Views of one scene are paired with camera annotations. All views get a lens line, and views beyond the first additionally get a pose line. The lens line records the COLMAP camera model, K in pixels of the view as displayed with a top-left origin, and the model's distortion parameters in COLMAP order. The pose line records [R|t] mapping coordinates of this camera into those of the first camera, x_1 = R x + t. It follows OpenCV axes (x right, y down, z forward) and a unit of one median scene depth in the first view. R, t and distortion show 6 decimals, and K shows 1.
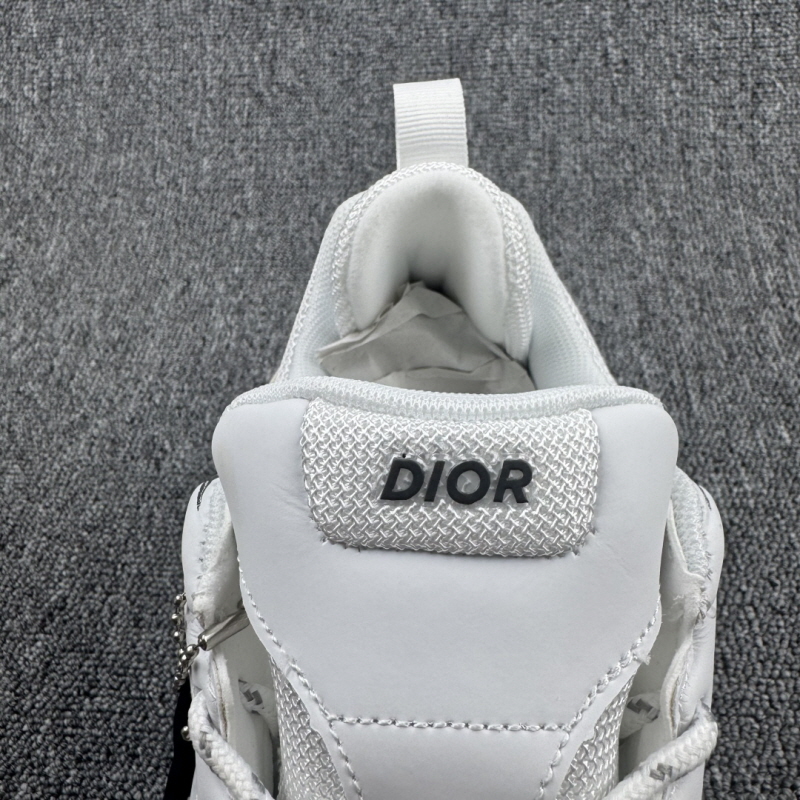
lens RADIAL K [[760.7, 0, 401.9], [0, 760.7, 346.7], [0, 0, 1]] dist [-0.008522, -0.002502]
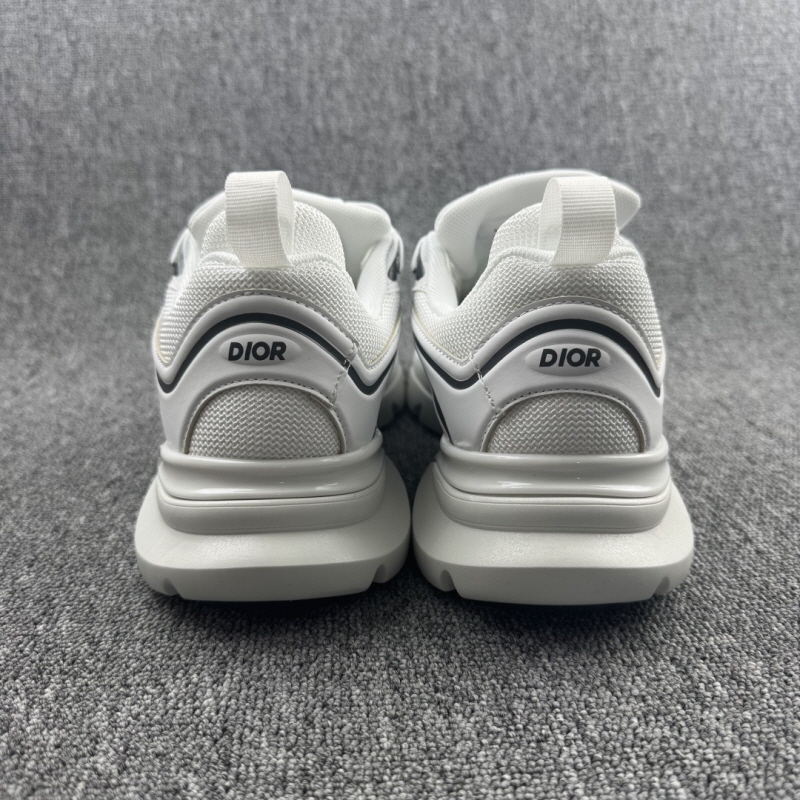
lens RADIAL K [[786.7, 0, 400.0], [0, 786.7, 400.0], [0, 0, 1]] dist [-0.023204, -0.027924]
pose [[0.987300, 0.005247, 0.158781, -0.106137], [0.060100, 0.912841, -0.403867, 0.561471], [-0.147061, 0.408281, 0.900933, -0.327790]]
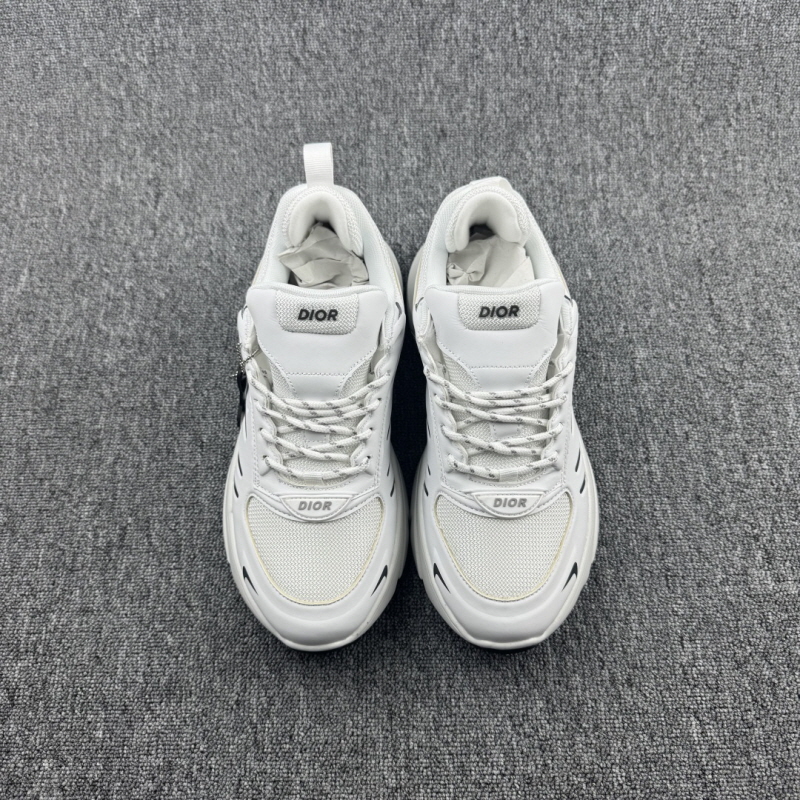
lens RADIAL K [[759.1, 0, 400.0], [0, 759.1, 400.0], [0, 0, 1]] dist [0.089449, -0.230506]
pose [[0.995738, -0.063481, 0.066897, -0.136226], [0.035299, 0.932490, 0.359466, -0.254247], [-0.085200, -0.355572, 0.930757, -0.788981]]
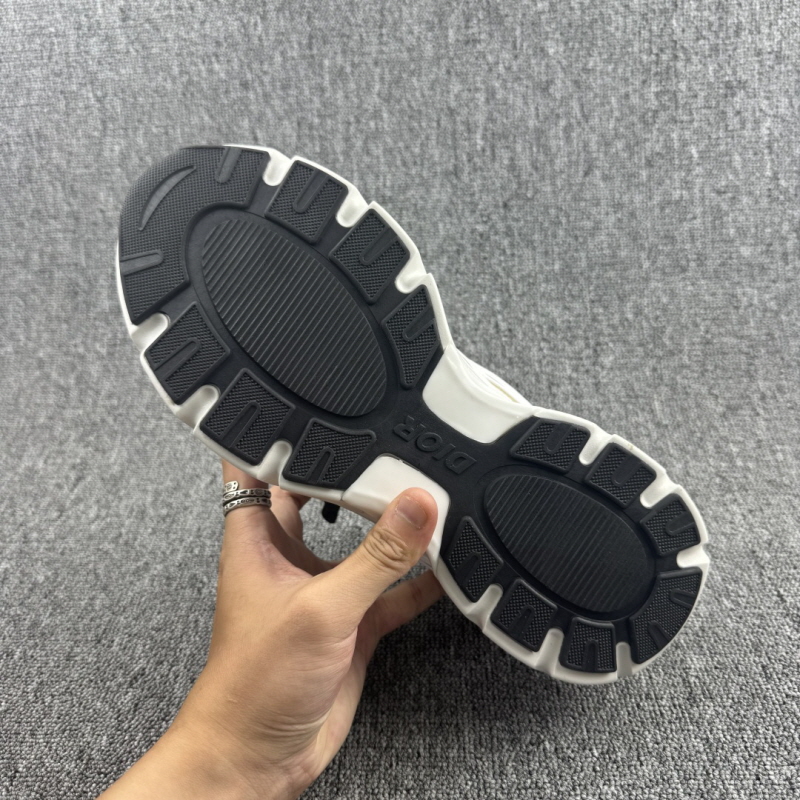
lens RADIAL K [[765.7, 0, 397.5], [0, 765.7, 404.2], [0, 0, 1]] dist [0.112832, -0.306301]
pose [[0.999243, -0.004328, 0.038665, 0.009930], [0.012938, 0.974202, -0.225305, 0.112713], [-0.036693, 0.225634, 0.973521, -0.456911]]
